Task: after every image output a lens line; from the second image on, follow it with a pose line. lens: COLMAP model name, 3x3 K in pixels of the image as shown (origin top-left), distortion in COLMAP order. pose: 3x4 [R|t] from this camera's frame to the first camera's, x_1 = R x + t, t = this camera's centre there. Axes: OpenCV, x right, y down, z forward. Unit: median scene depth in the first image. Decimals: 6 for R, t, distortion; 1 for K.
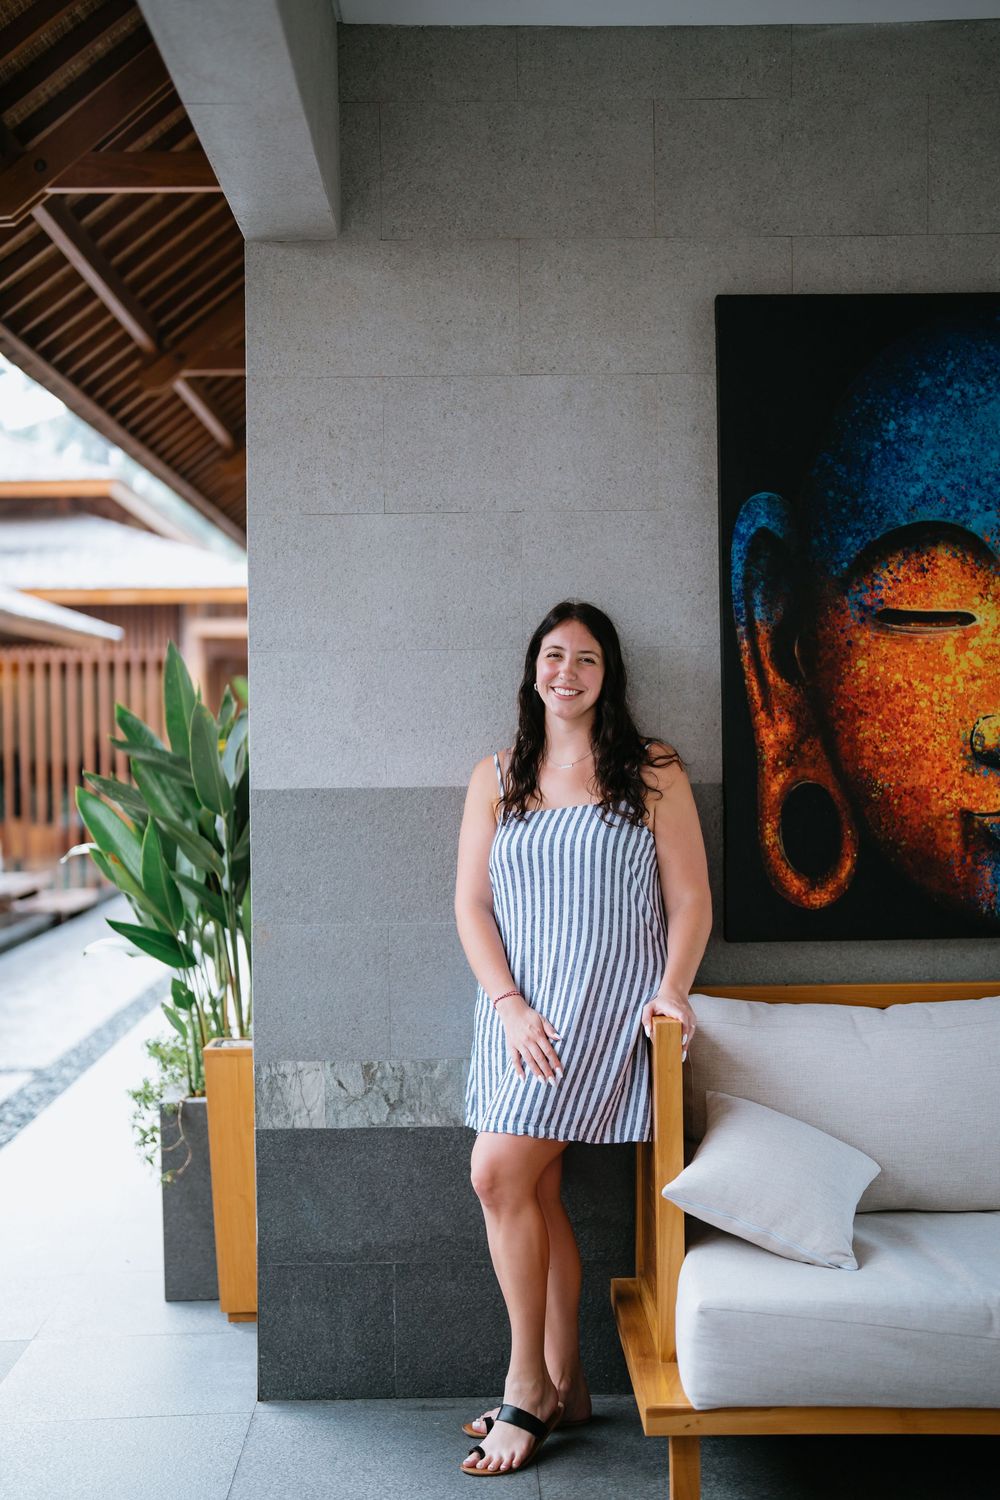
lens RADIAL K [[2106.1, 0, 500.0], [0, 2106.1, 750.0], [0, 0, 1]] dist [-0.139049, 1.119873]
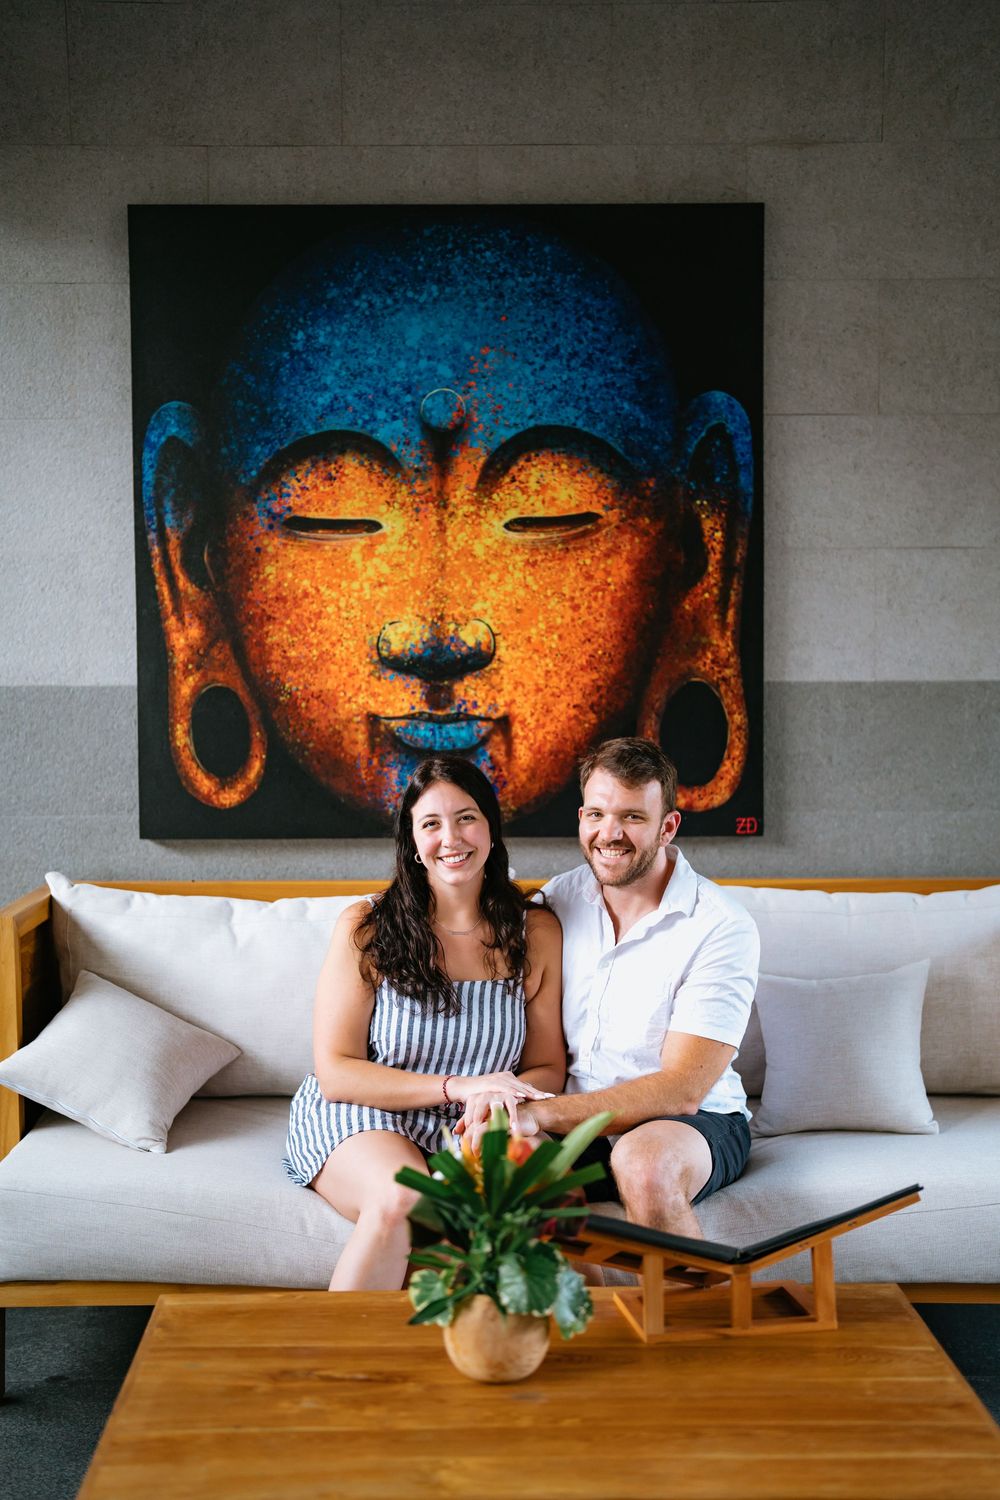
lens RADIAL K [[2106.1, 0, 500.0], [0, 2106.1, 750.0], [0, 0, 1]] dist [-0.139049, 1.119873]
pose [[0.999675, 0.008856, -0.023909, 0.309653], [-0.007511, 0.998415, 0.055770, -0.011409], [0.024365, -0.055572, 0.998157, -0.025346]]
